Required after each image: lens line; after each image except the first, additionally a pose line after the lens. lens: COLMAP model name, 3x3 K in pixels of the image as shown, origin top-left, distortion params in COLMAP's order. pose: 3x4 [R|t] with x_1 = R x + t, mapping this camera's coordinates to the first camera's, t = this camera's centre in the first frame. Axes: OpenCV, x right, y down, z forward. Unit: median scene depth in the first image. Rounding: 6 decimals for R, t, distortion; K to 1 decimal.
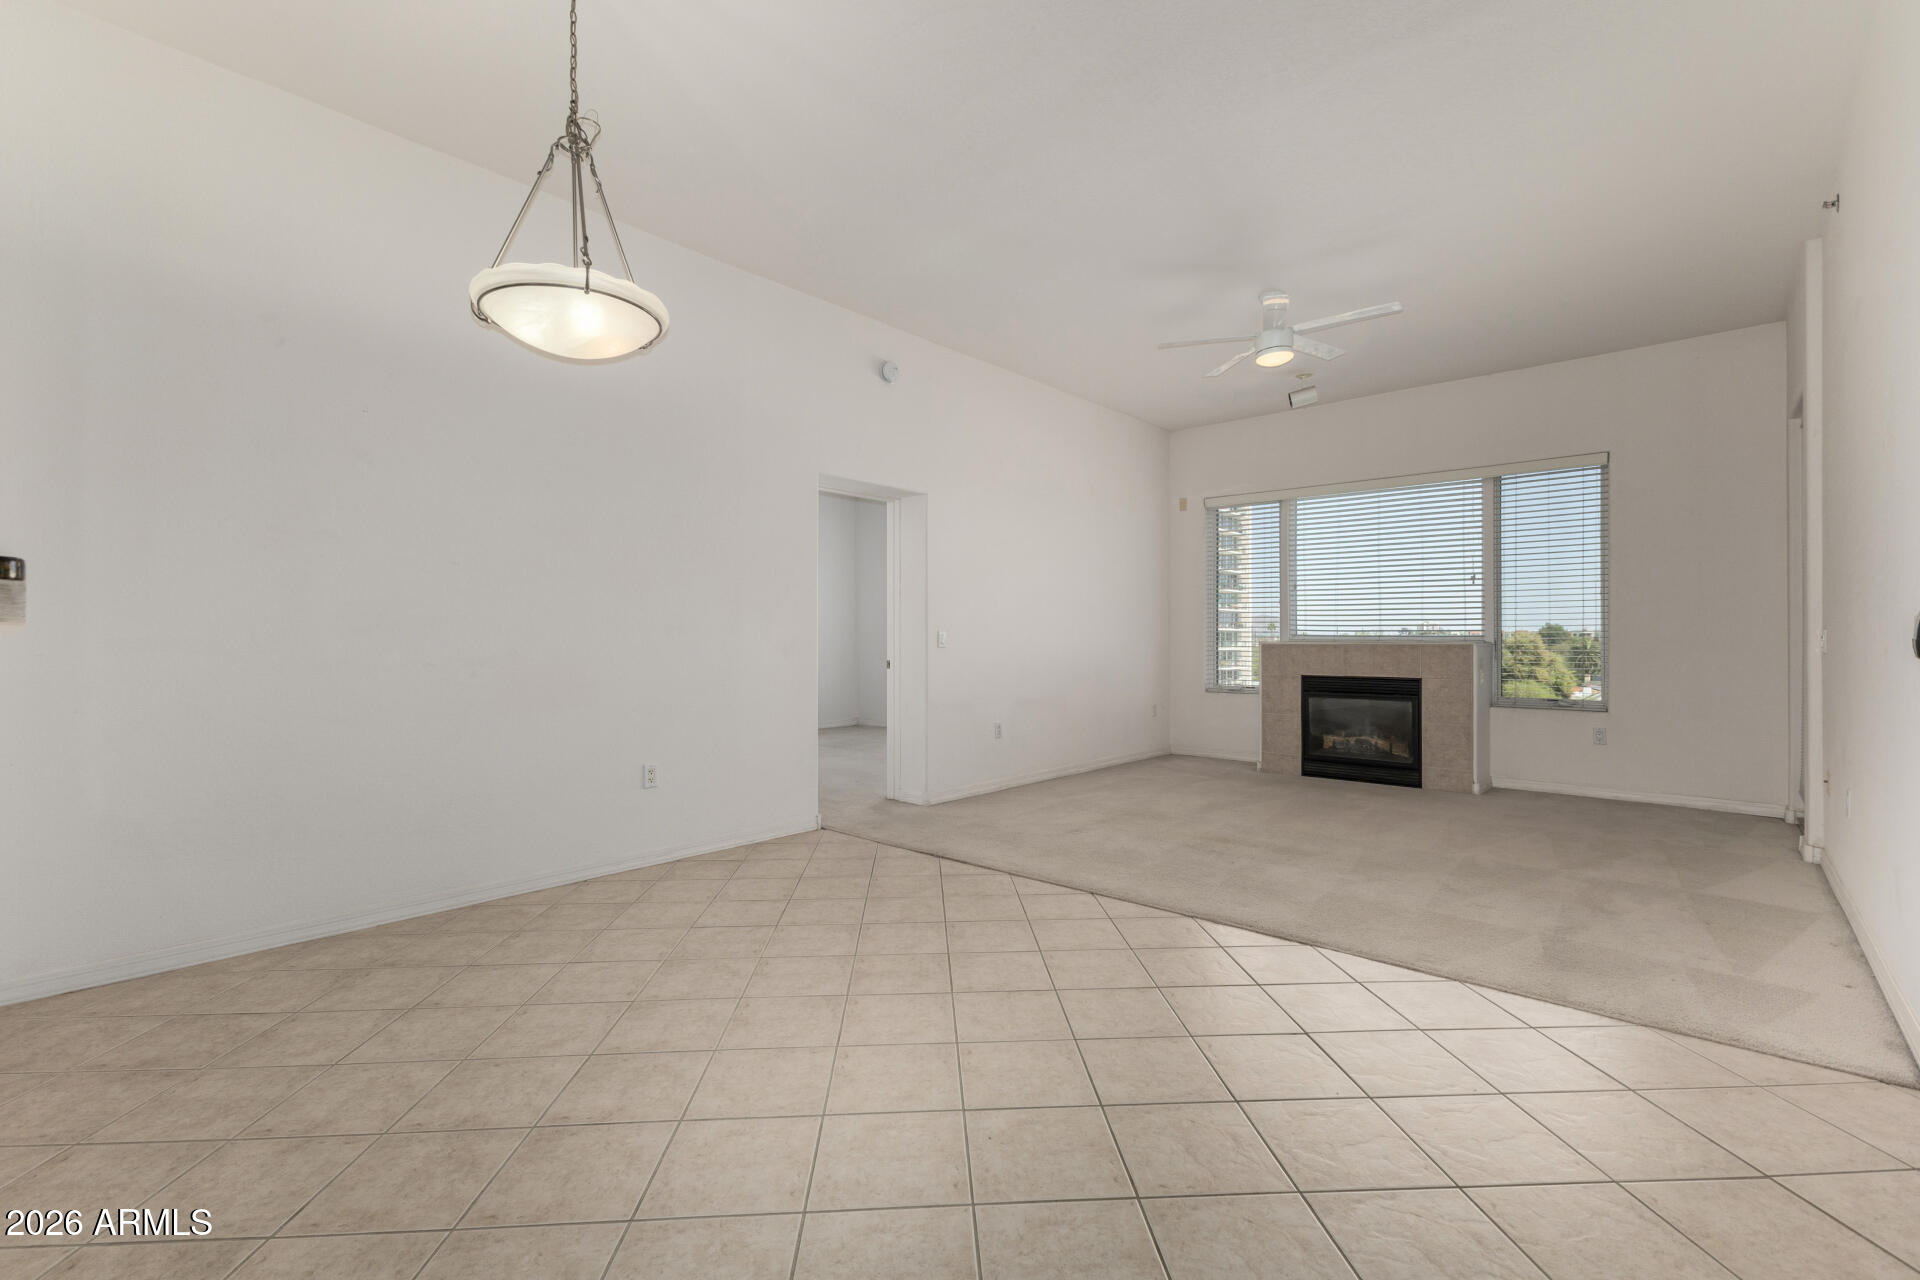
lens RADIAL K [[845.5, 0, 965.6], [0, 845.5, 639.1], [0, 0, 1]] dist [0.001539, -0.000114]
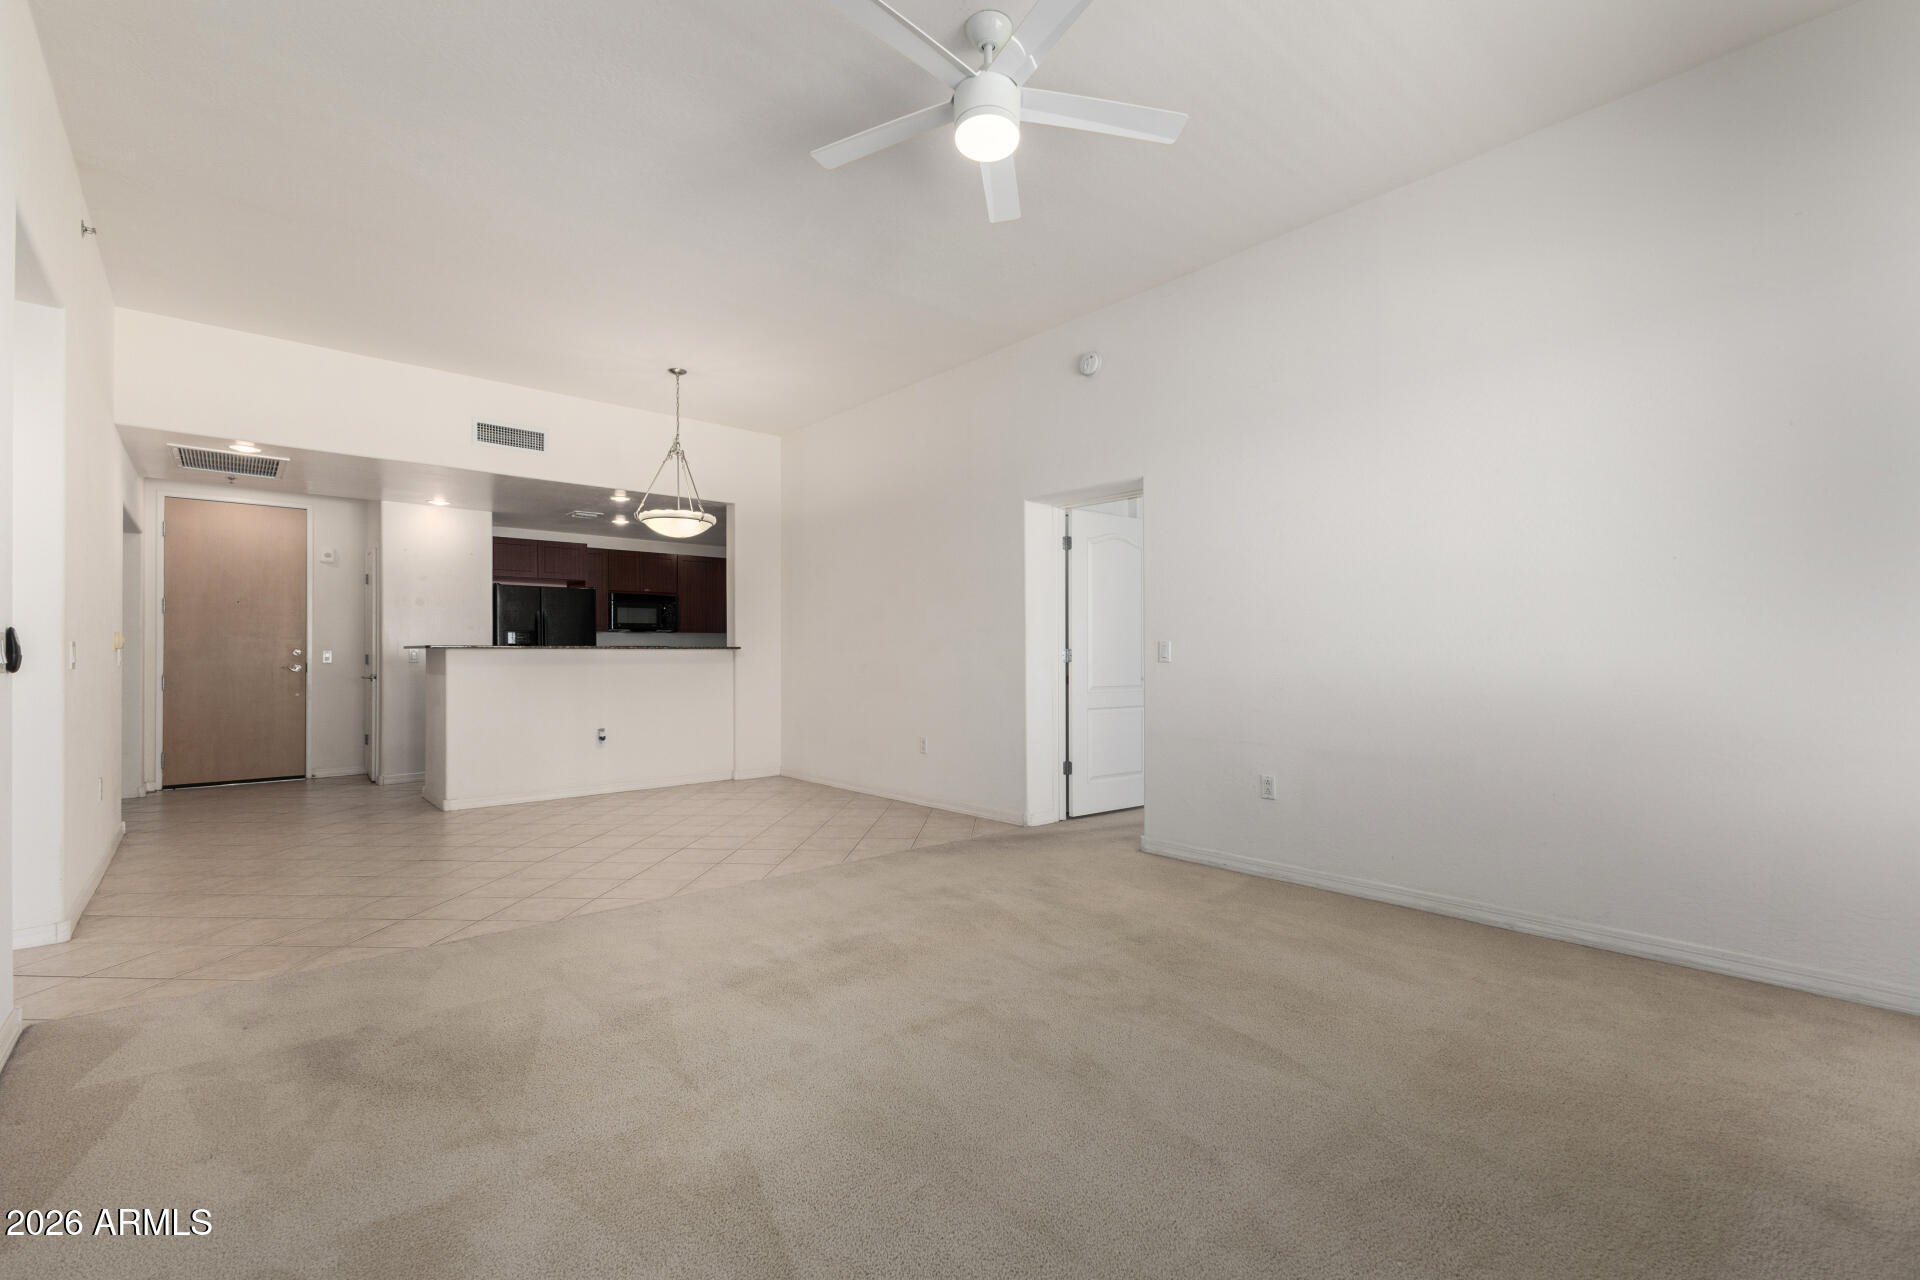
lens RADIAL K [[801.3, 0, 958.8], [0, 801.3, 642.6], [0, 0, 1]] dist [0.009233, -0.000103]
pose [[-0.092828, -0.015895, -0.995555, 0.696534], [0.009914, 0.999808, -0.016887, 0.000999], [0.995633, -0.011438, -0.092653, 0.810011]]
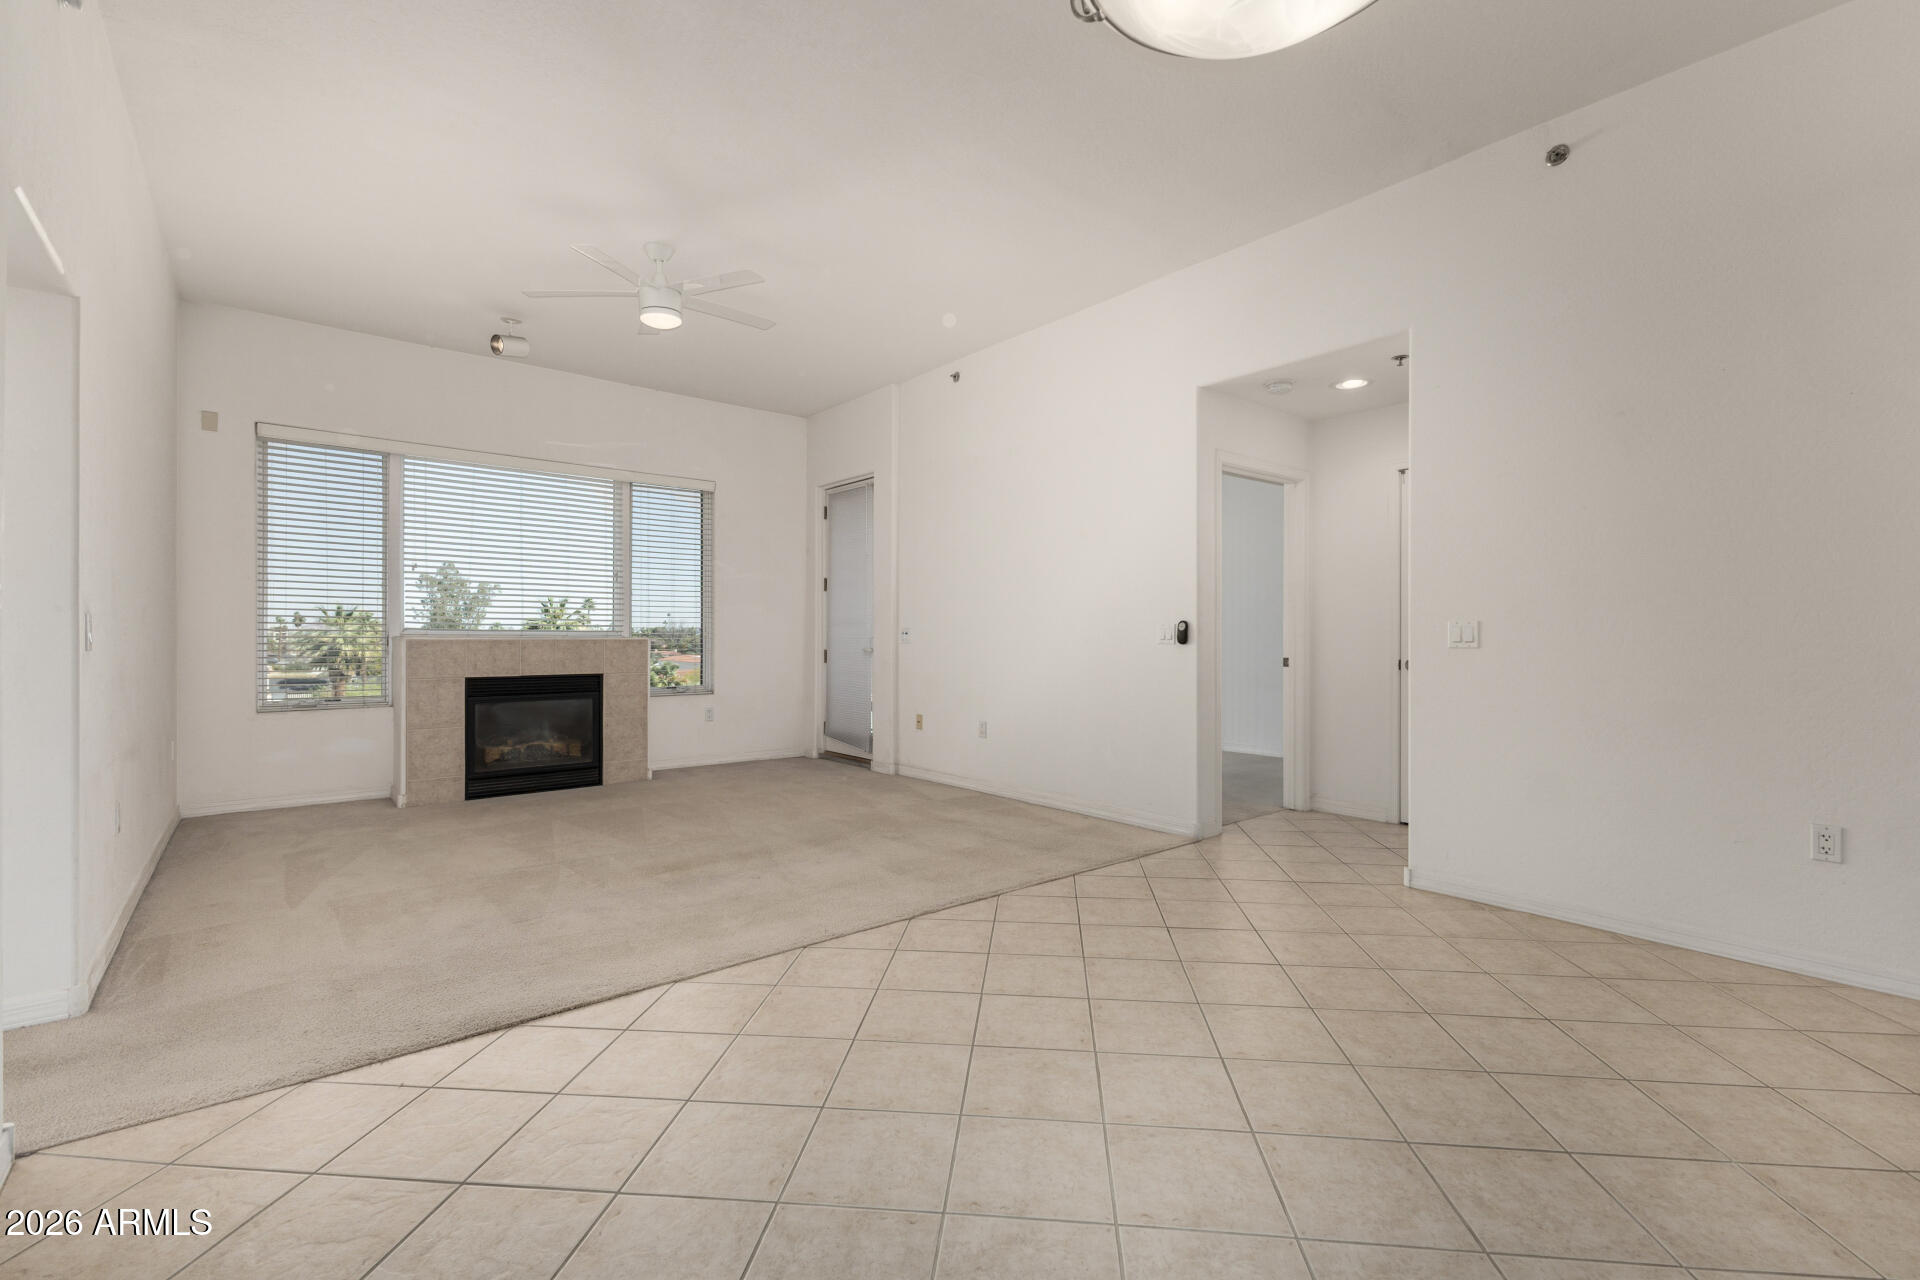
lens RADIAL K [[845.5, 0, 965.6], [0, 845.5, 639.1], [0, 0, 1]] dist [0.001539, -0.000114]
pose [[0.126378, -0.001607, 0.991981, -0.377786], [-0.002808, 0.999994, 0.001977, 0.002506], [-0.991978, -0.003035, 0.126373, 0.444040]]
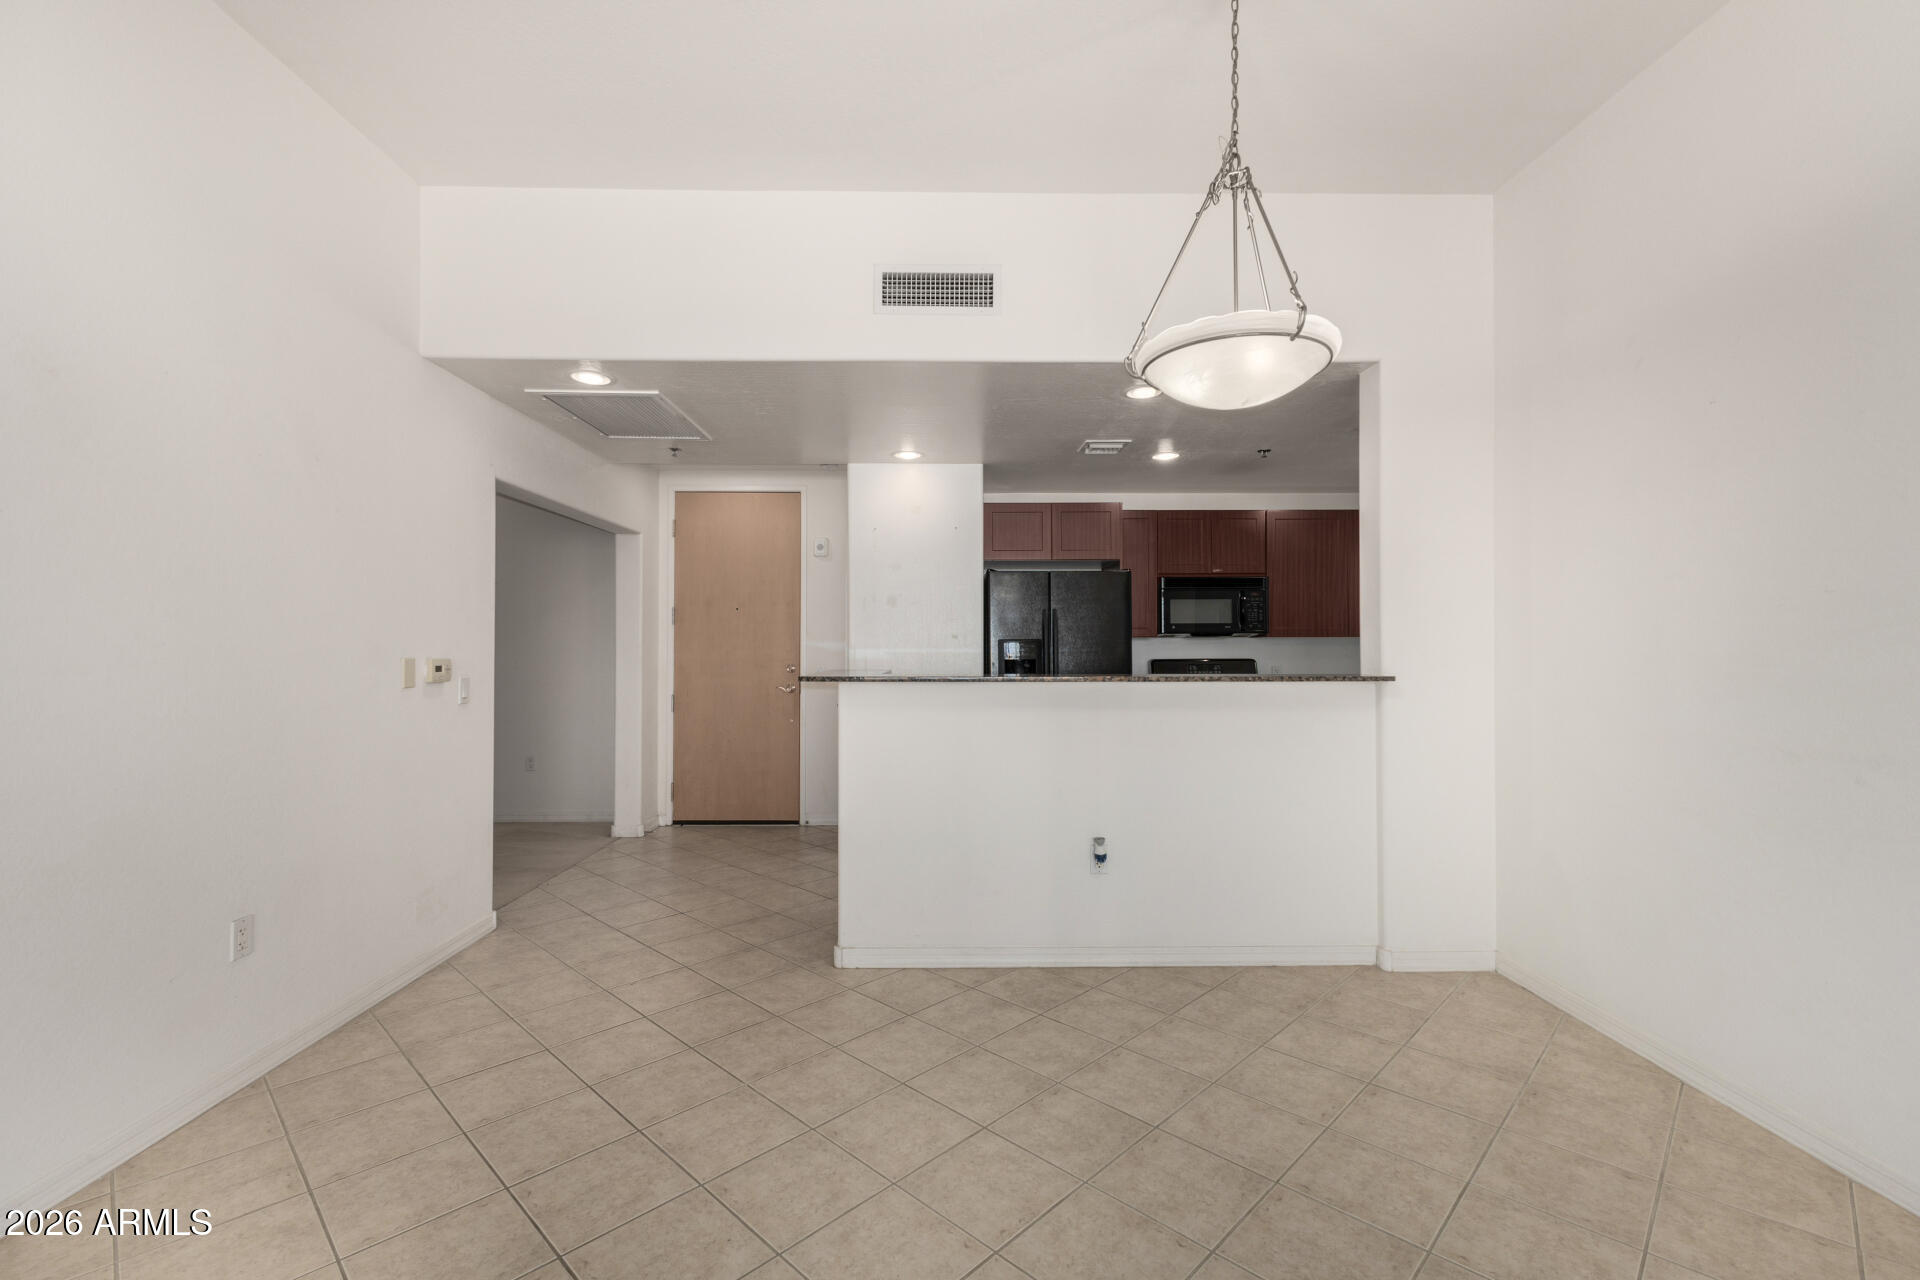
lens RADIAL K [[801.3, 0, 958.8], [0, 801.3, 642.6], [0, 0, 1]] dist [0.009233, -0.000103]
pose [[-0.729651, -0.007759, -0.683775, 0.149556], [0.002354, 0.999901, -0.013858, -0.029730], [0.683815, -0.011721, -0.729561, 0.581819]]
